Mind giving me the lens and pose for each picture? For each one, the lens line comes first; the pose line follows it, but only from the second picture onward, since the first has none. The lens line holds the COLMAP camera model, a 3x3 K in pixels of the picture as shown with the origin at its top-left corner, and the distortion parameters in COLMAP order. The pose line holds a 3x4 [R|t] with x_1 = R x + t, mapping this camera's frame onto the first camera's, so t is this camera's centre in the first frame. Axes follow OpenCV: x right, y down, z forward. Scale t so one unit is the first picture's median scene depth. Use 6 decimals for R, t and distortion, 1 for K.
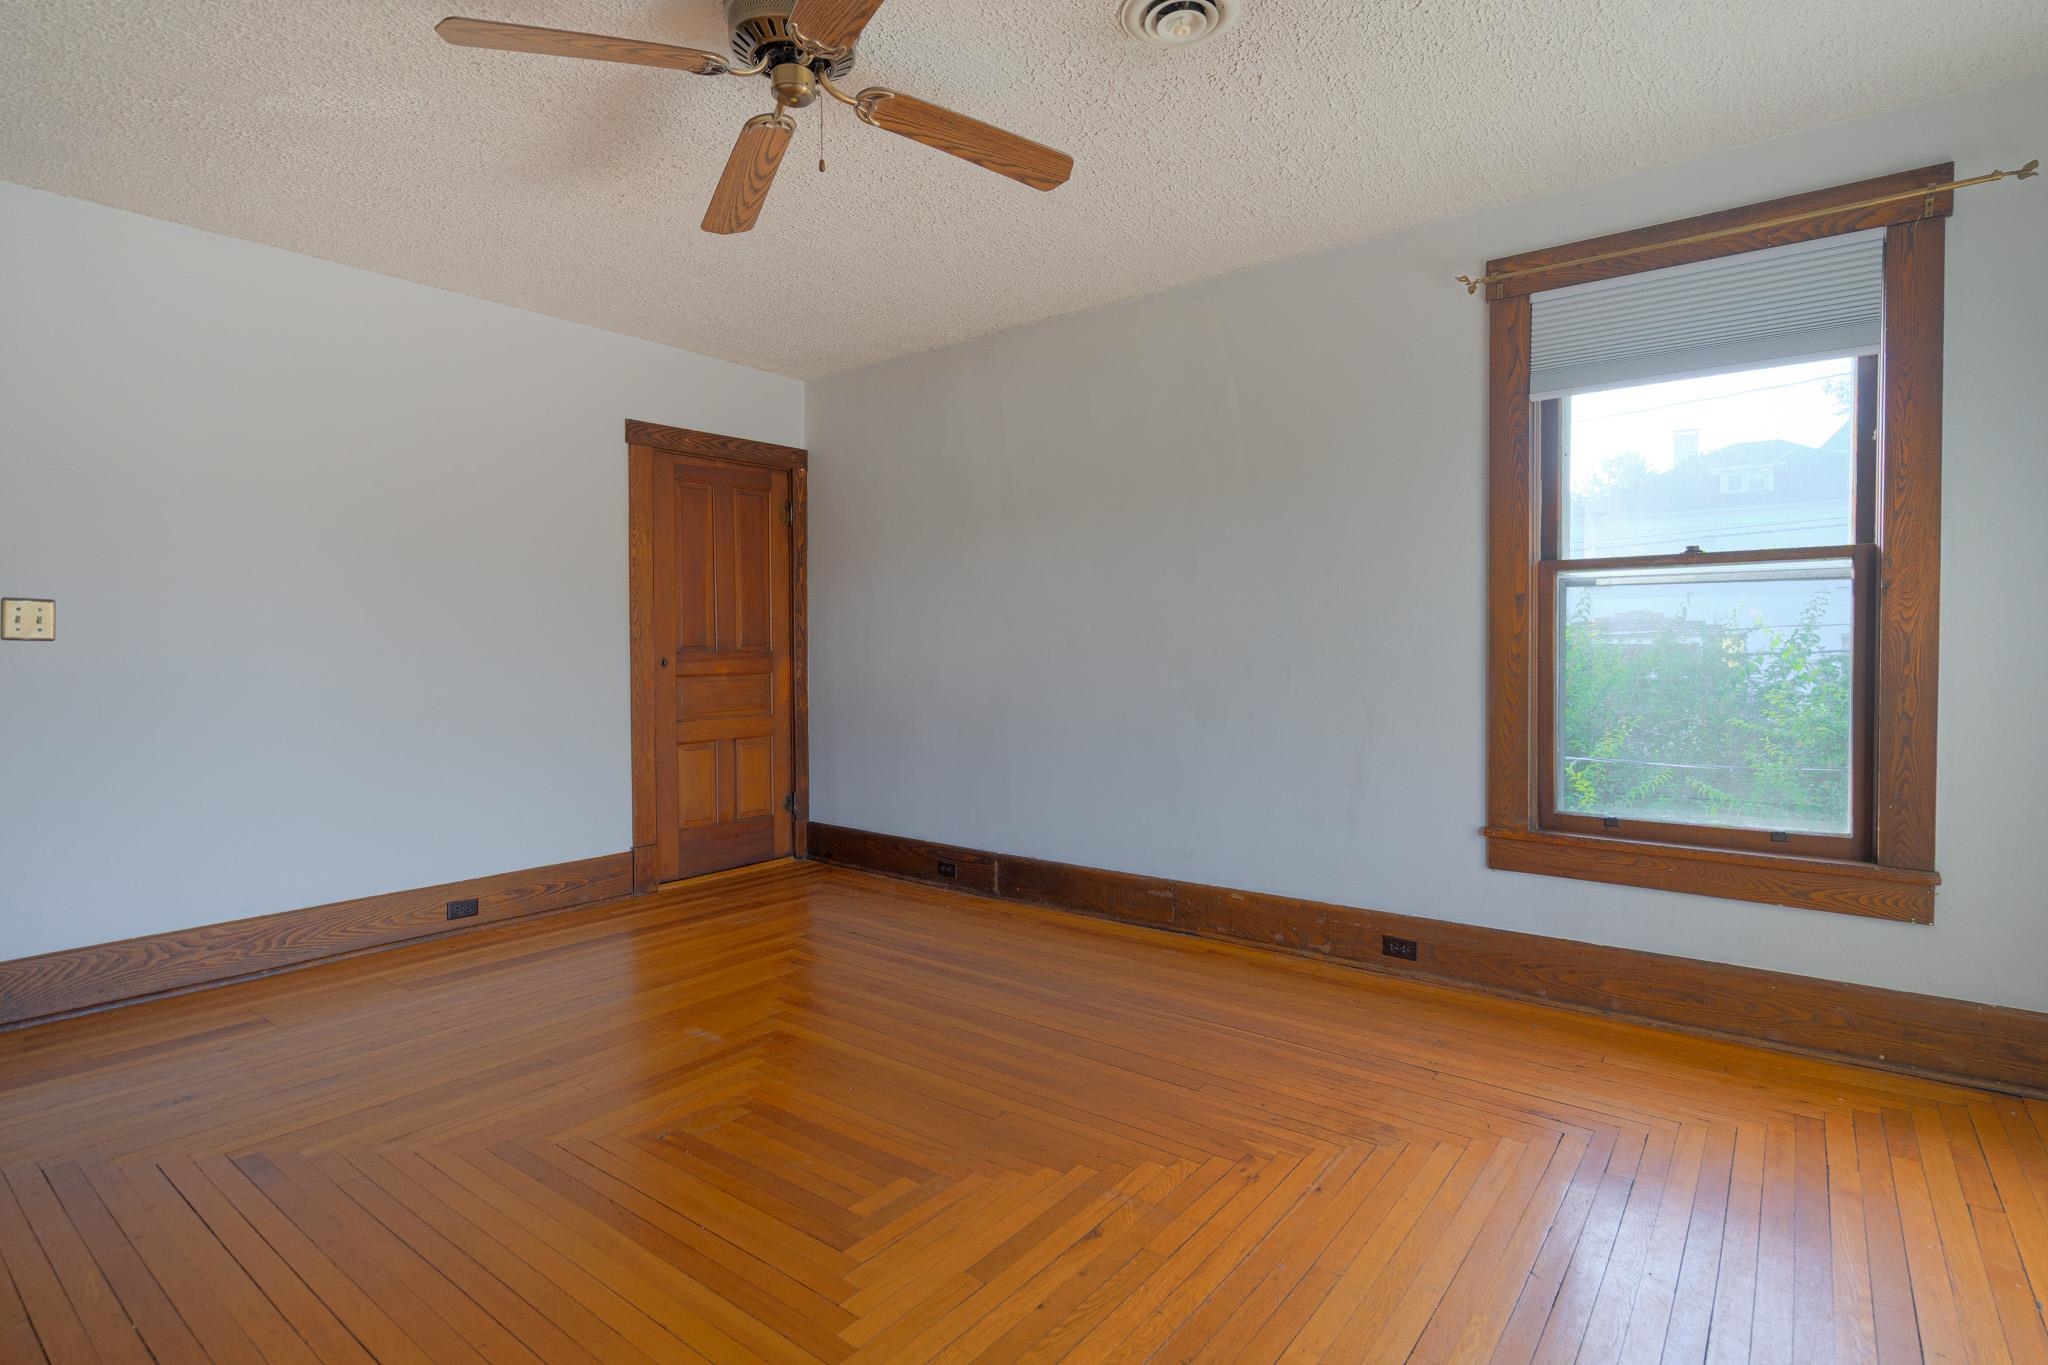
lens RADIAL K [[999.6, 0, 1011.9], [0, 999.6, 662.4], [0, 0, 1]] dist [0.003526, 0.000450]
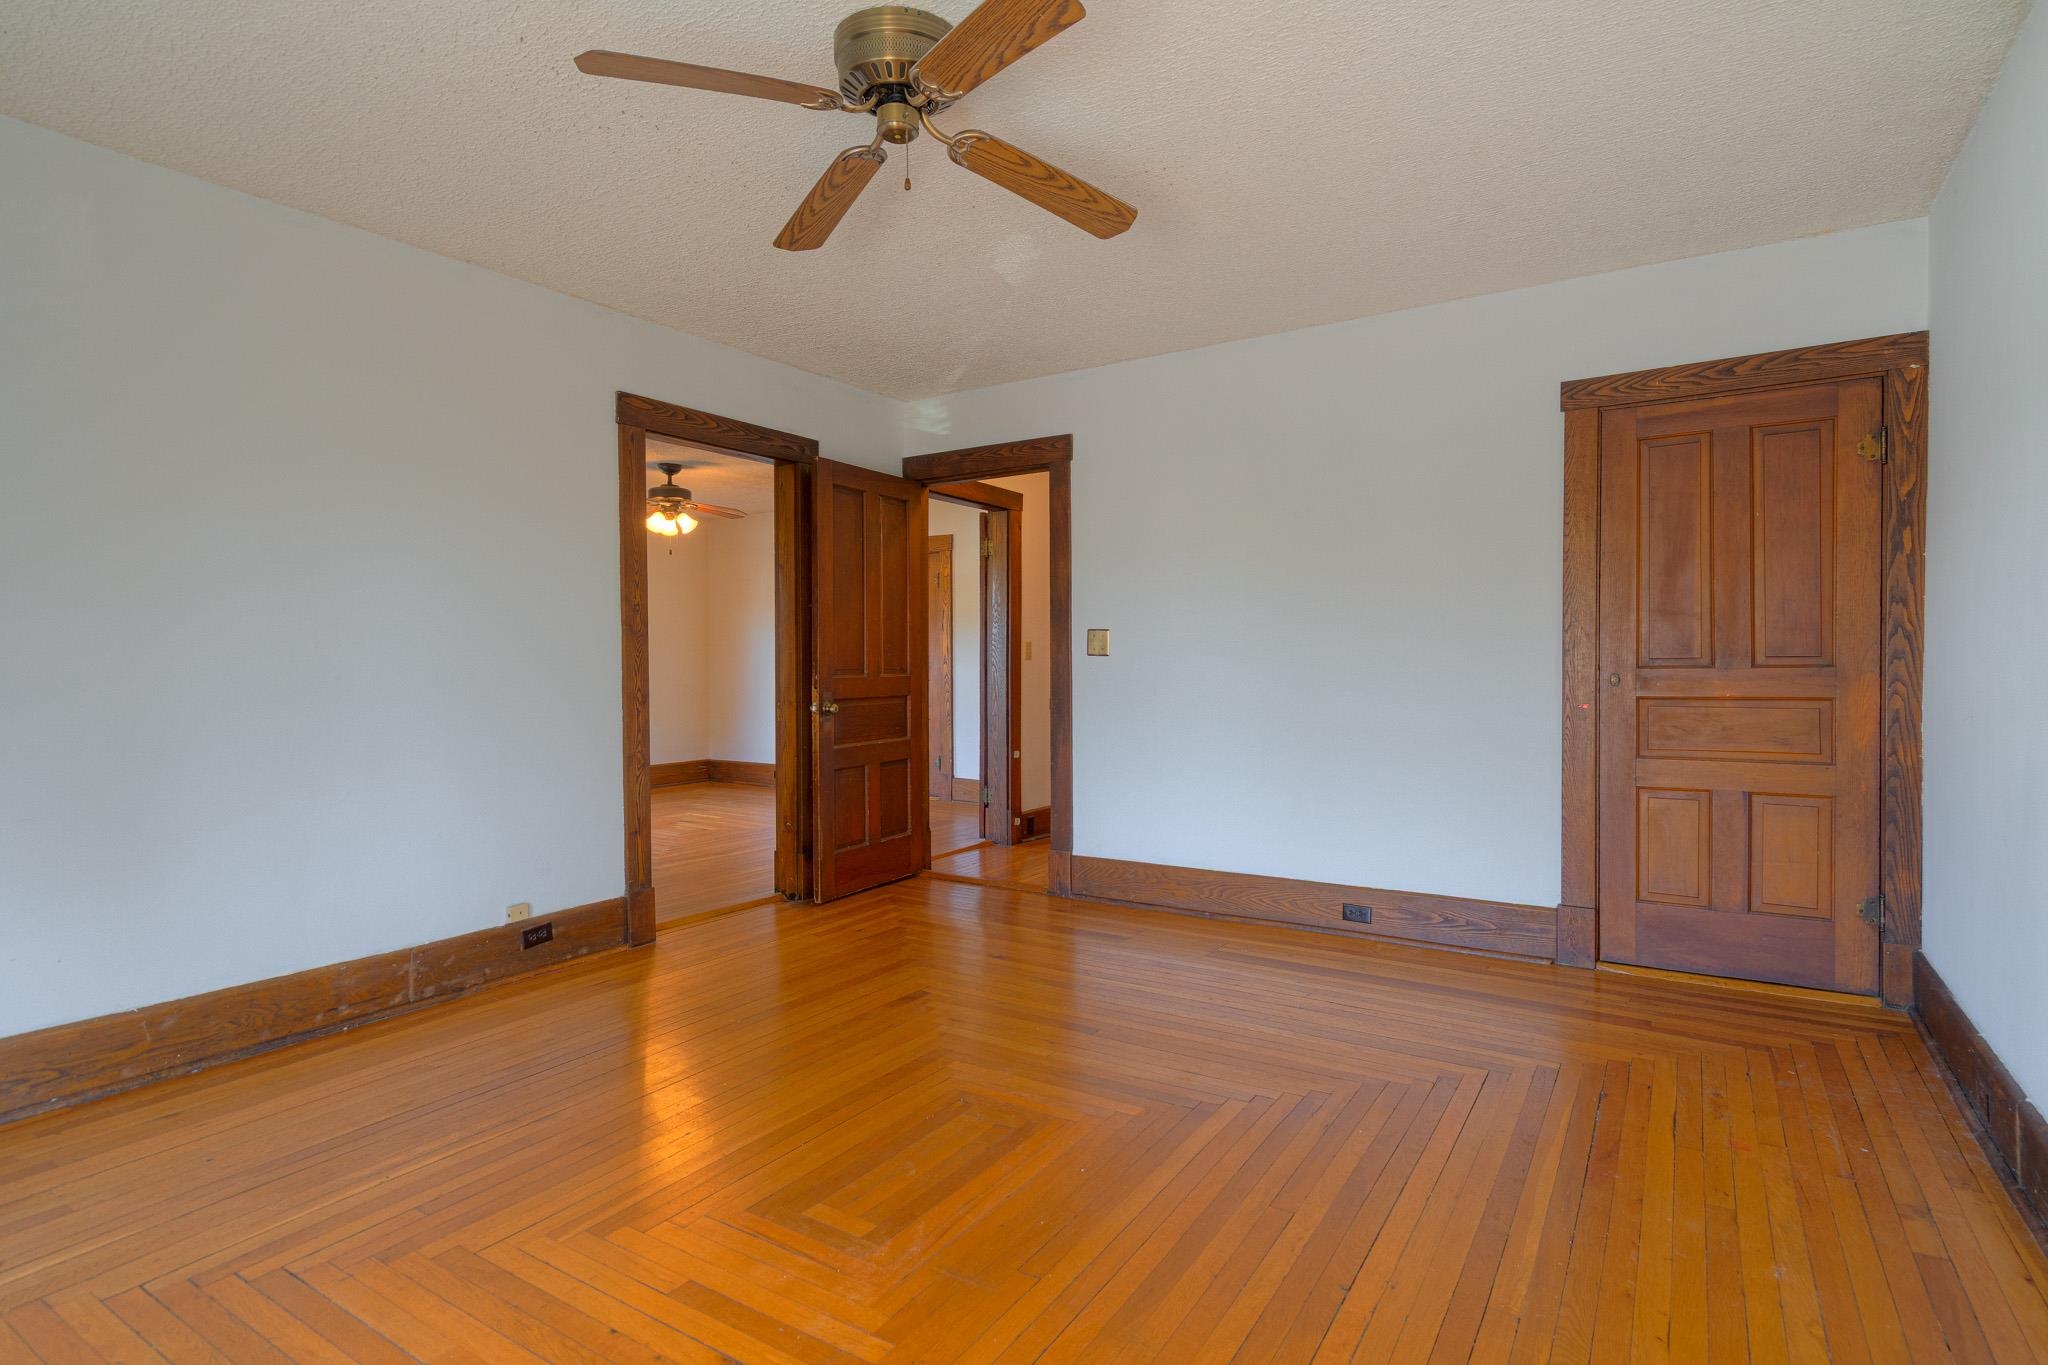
lens RADIAL K [[999.6, 0, 1011.9], [0, 999.6, 662.4], [0, 0, 1]] dist [0.003526, 0.000450]
pose [[0.126403, 0.001654, -0.991978, 0.376628], [-0.013384, 0.999910, -0.000038, -0.007199], [0.991889, 0.013282, 0.126414, 0.449004]]
